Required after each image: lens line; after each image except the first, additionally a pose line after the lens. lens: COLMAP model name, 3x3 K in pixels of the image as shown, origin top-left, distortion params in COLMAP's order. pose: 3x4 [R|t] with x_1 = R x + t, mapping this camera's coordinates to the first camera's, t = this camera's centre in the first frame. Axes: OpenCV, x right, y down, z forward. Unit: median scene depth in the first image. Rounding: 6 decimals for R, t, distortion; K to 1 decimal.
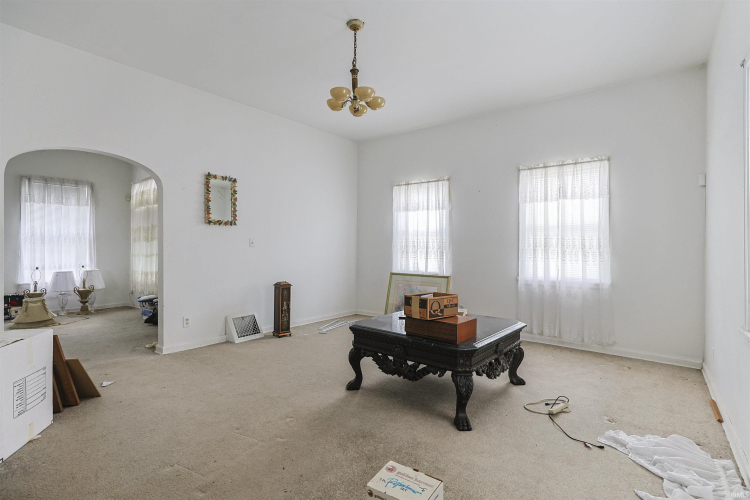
lens RADIAL K [[350.8, 0, 375.0], [0, 350.8, 250.0], [0, 0, 1]] dist [-0.000147, 0.010305]
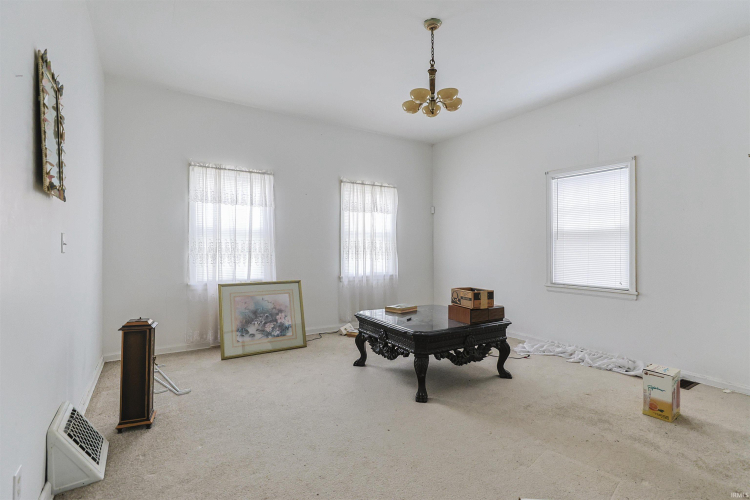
lens RADIAL K [[359.2, 0, 373.1], [0, 359.2, 255.0], [0, 0, 1]] dist [-0.018964, 0.011697]
pose [[0.345177, -0.021641, 0.938288, -0.661895], [0.007673, 0.999766, 0.020236, -0.012715], [-0.938506, 0.000215, 0.345263, 0.513224]]
